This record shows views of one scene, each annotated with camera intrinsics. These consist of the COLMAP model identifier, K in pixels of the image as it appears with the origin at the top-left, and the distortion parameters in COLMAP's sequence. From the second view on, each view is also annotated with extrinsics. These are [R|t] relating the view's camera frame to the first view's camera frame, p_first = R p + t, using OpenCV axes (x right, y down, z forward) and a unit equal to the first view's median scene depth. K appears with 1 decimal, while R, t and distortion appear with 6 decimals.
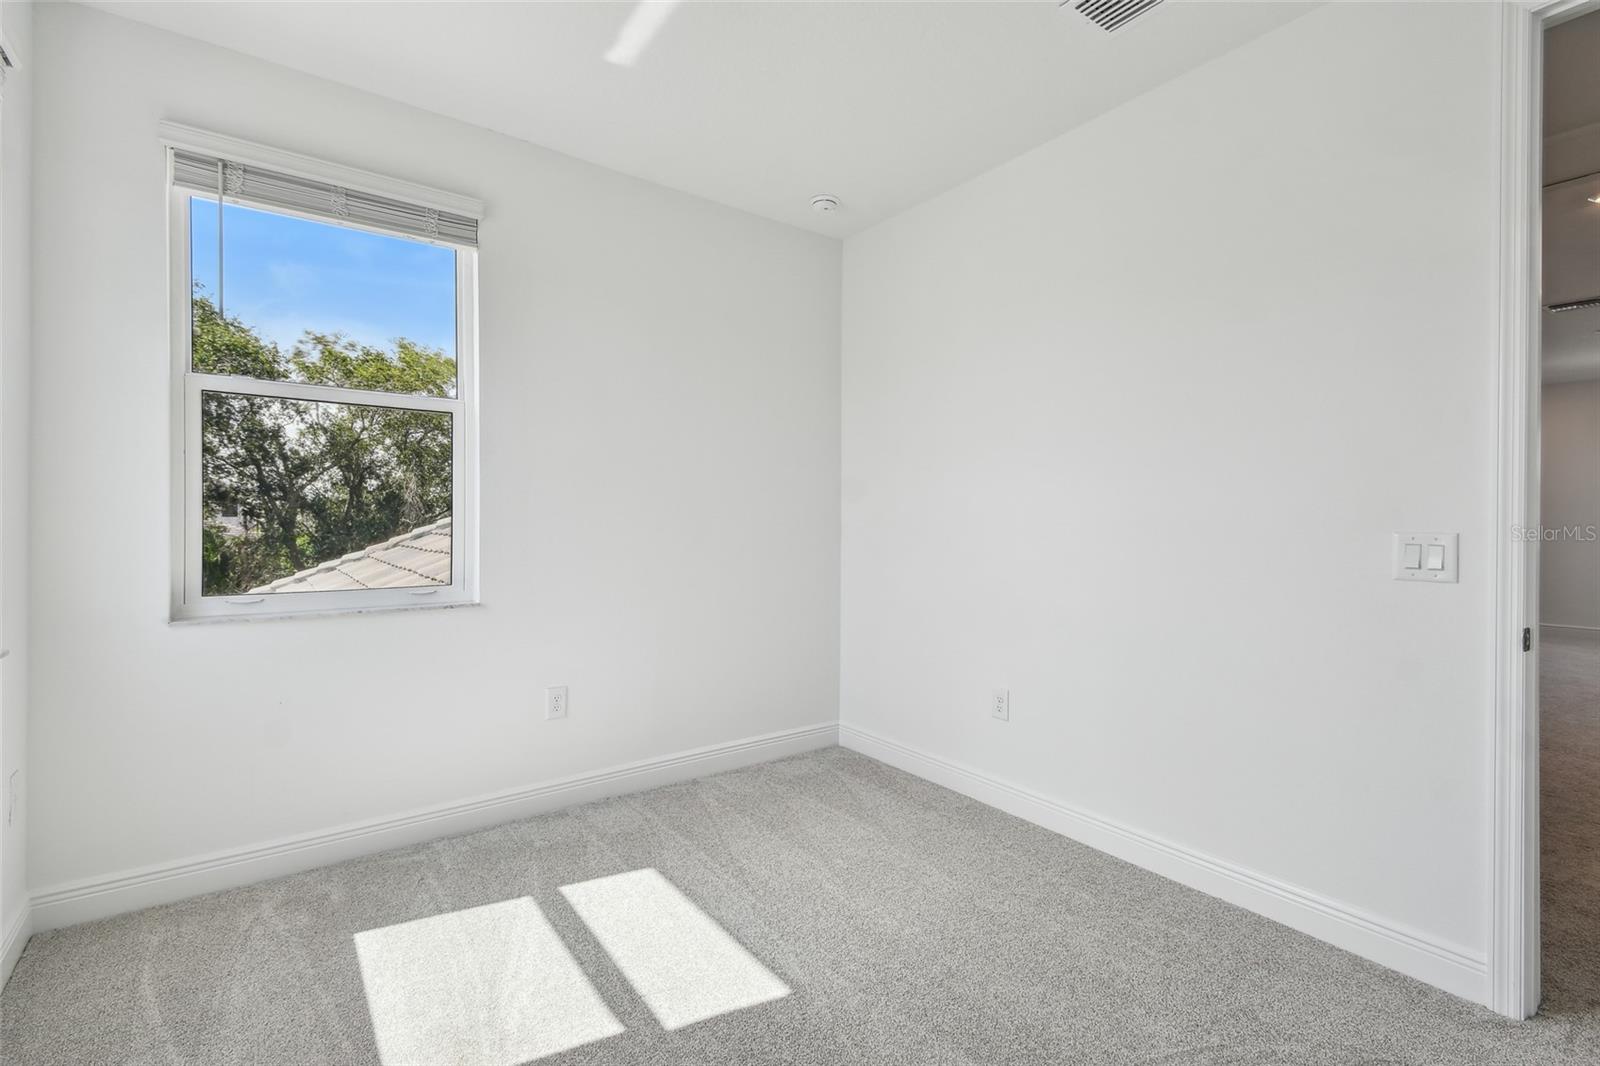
lens RADIAL K [[719.6, 0, 789.6], [0, 719.6, 523.1], [0, 0, 1]] dist [0.052090, -0.020576]
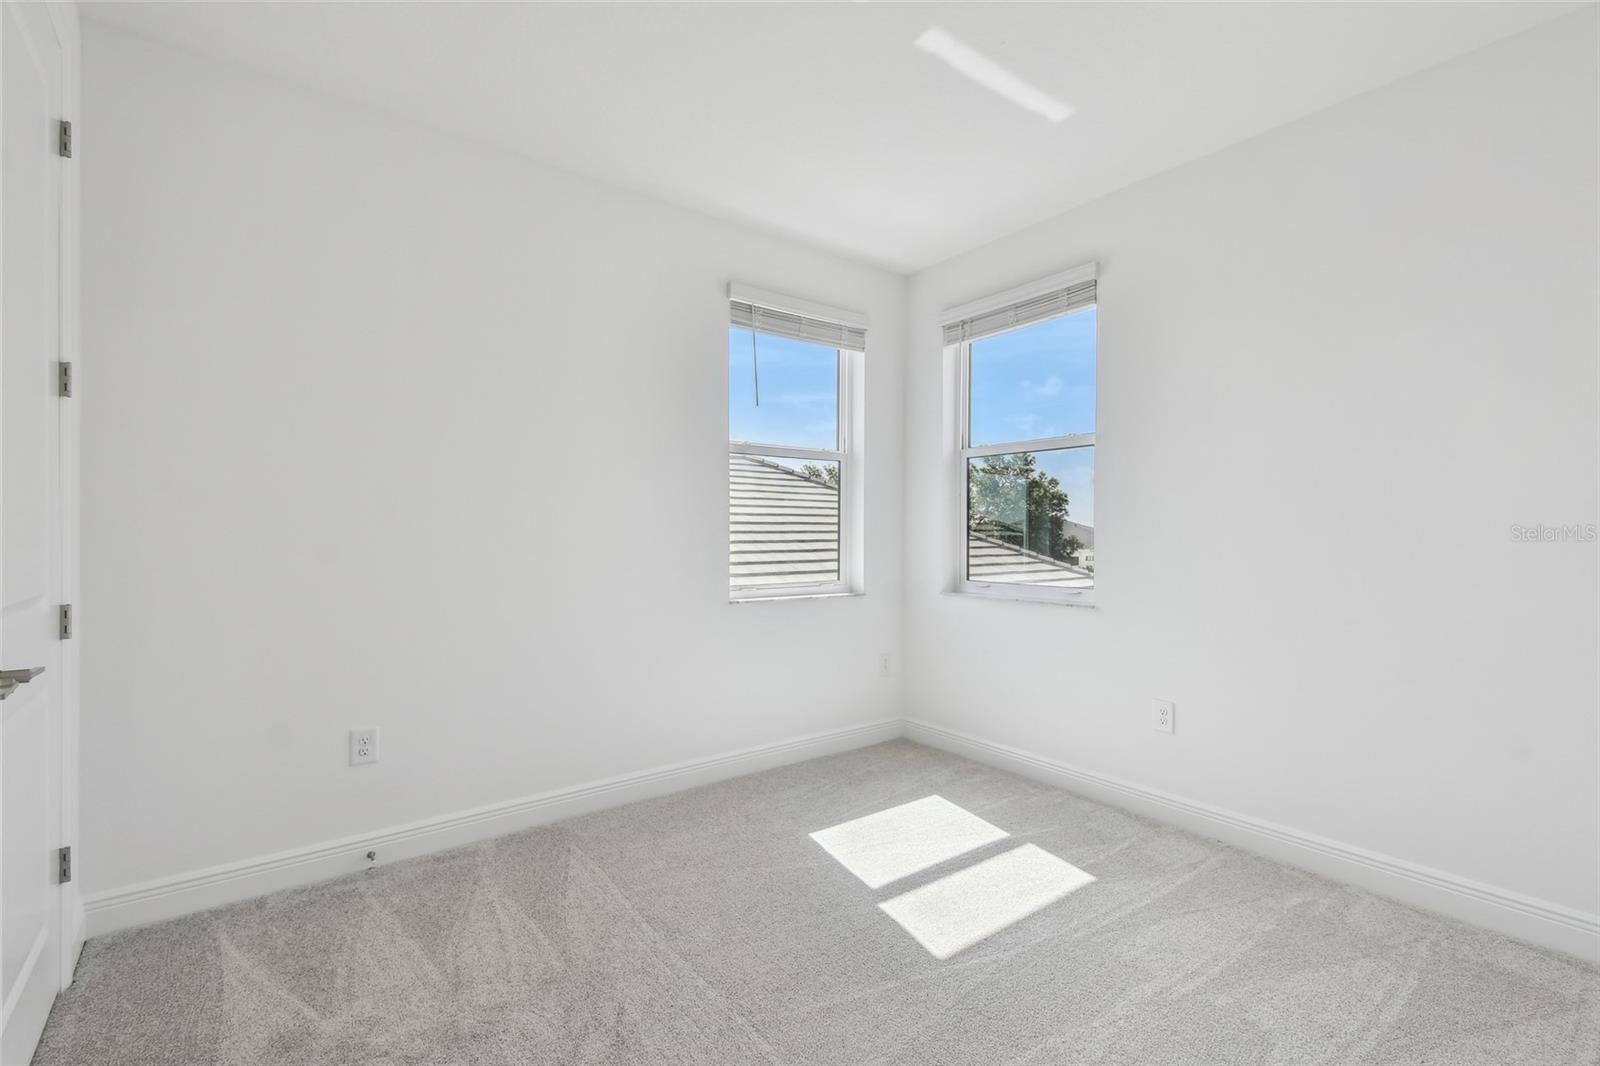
lens RADIAL K [[719.6, 0, 791.9], [0, 719.6, 529.1], [0, 0, 1]] dist [0.052090, -0.020576]
pose [[0.017684, -0.008606, -0.999807, 0.803090], [-0.007278, 0.999935, -0.008736, 0.000579], [0.999817, 0.007432, 0.017620, 0.542574]]
